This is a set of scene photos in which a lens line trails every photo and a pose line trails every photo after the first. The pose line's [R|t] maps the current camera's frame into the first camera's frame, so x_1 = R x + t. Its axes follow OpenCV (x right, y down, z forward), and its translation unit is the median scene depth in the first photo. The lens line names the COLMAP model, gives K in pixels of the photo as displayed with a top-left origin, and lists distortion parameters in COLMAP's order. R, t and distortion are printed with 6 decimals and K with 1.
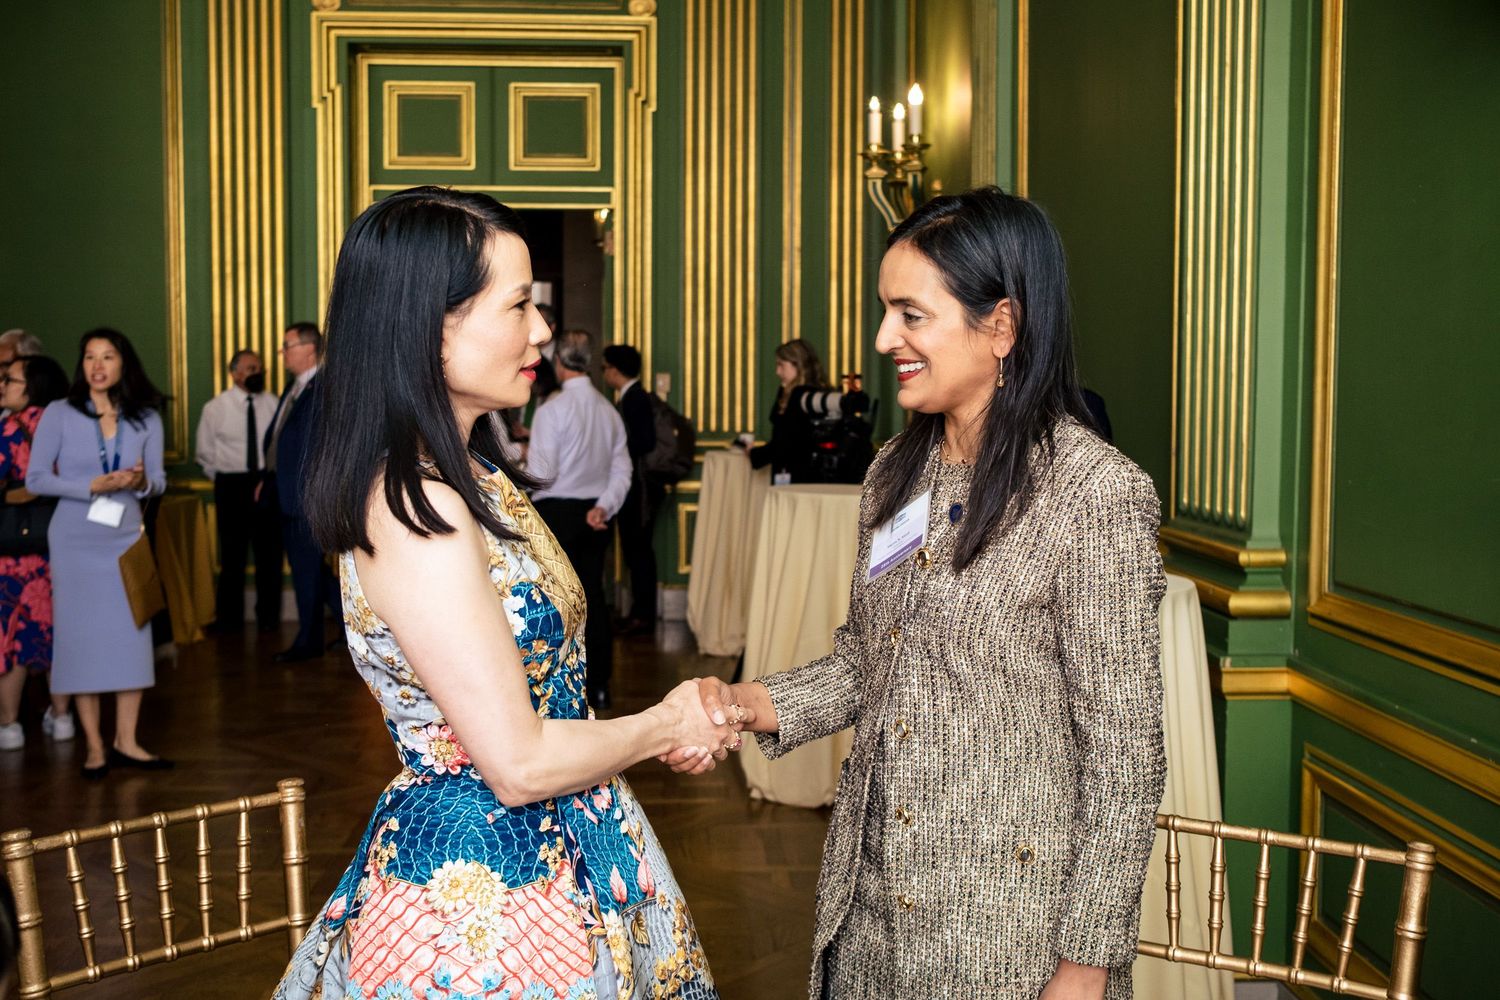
lens RADIAL K [[1567.3, 0, 745.0], [0, 1567.3, 465.2], [0, 0, 1]] dist [-0.082959, 0.188878]
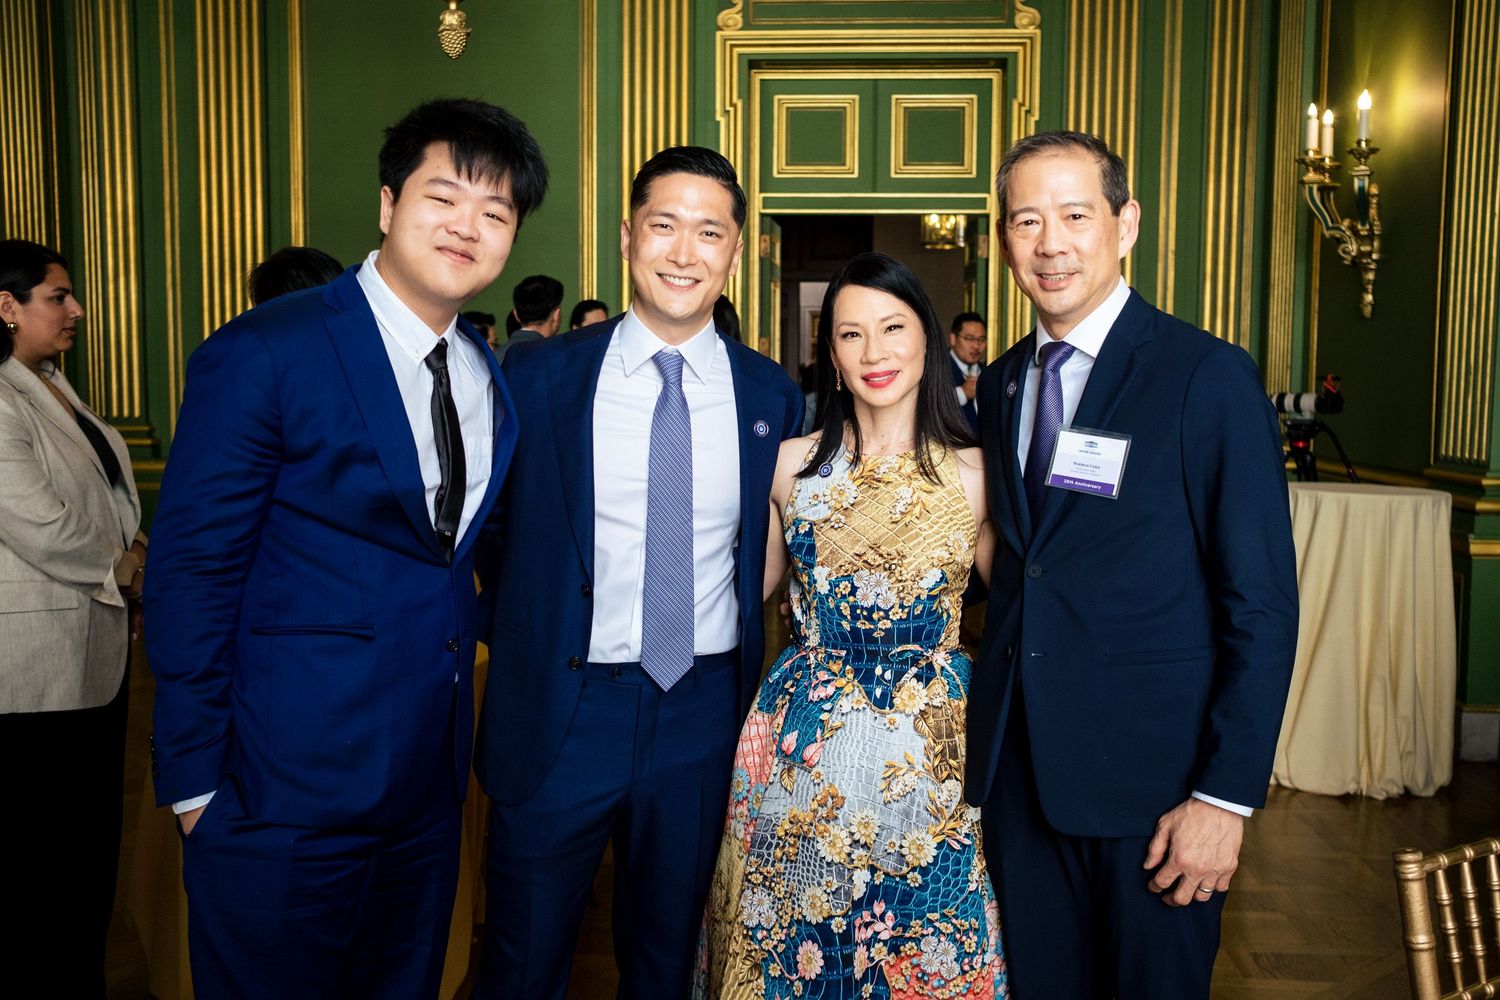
lens RADIAL K [[1455.8, 0, 748.6], [0, 1455.8, 502.9], [0, 0, 1]] dist [-0.076293, 0.178654]
pose [[0.992089, 0.014113, -0.124743, -0.122926], [-0.009589, 0.999277, 0.036794, -0.003641], [0.125172, -0.035306, 0.991507, 0.002932]]
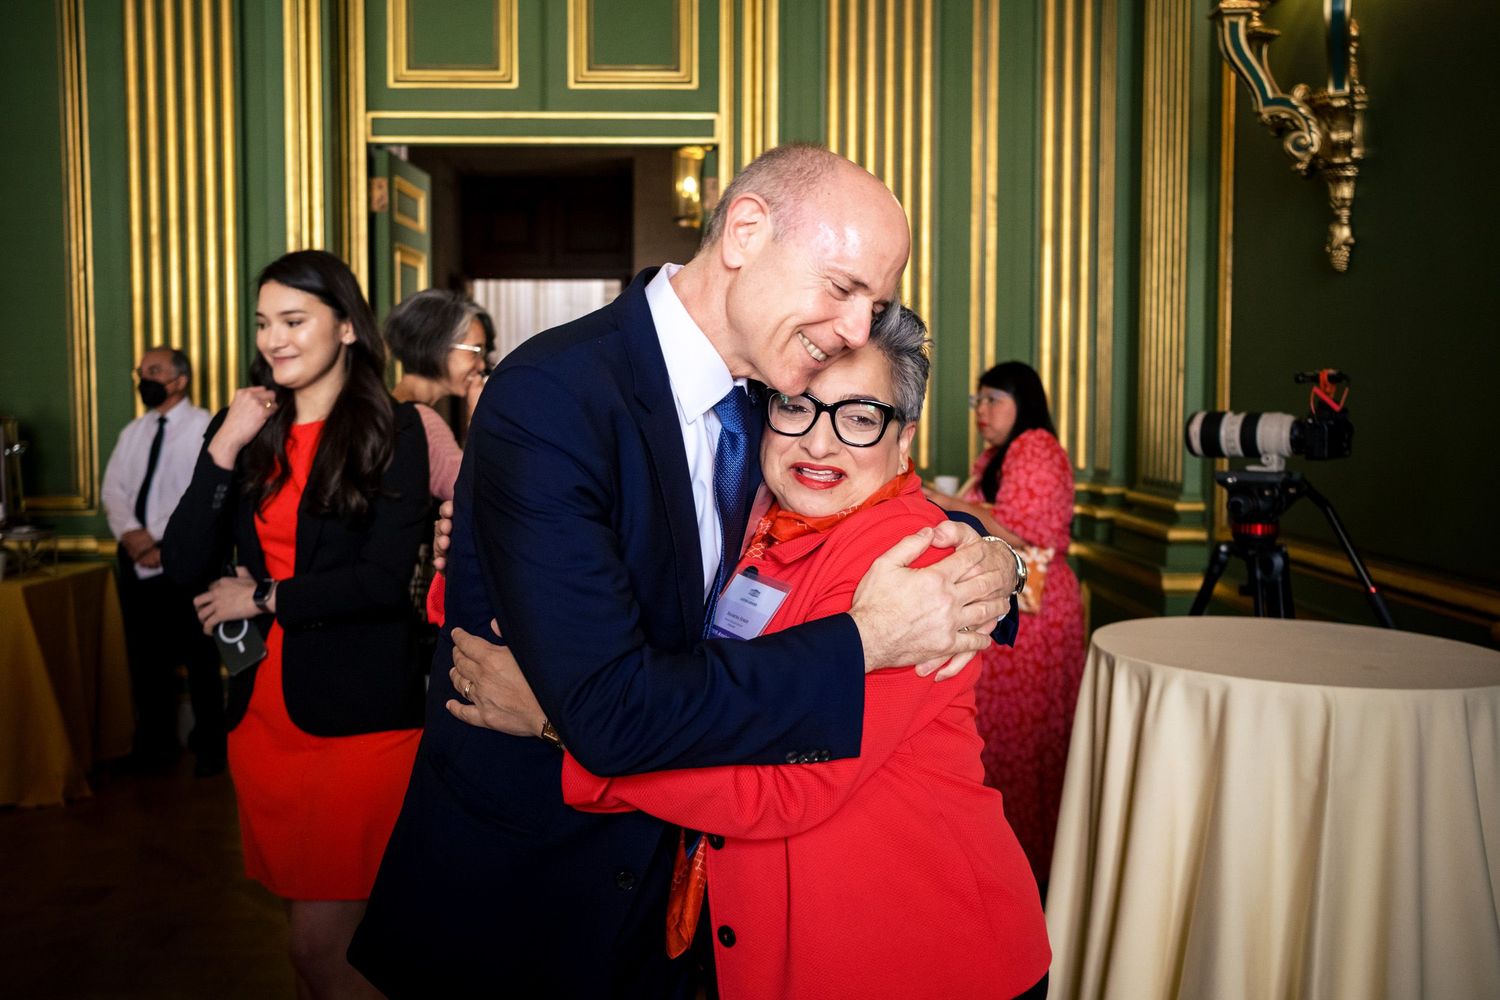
lens RADIAL K [[1428.7, 0, 733.3], [0, 1428.7, 488.9], [0, 0, 1]] dist [-0.068695, 0.167207]
pose [[0.999230, -0.000595, -0.039230, -0.054021], [0.001046, 0.999933, 0.011490, -0.019029], [0.039220, -0.011522, 0.999164, 0.377279]]
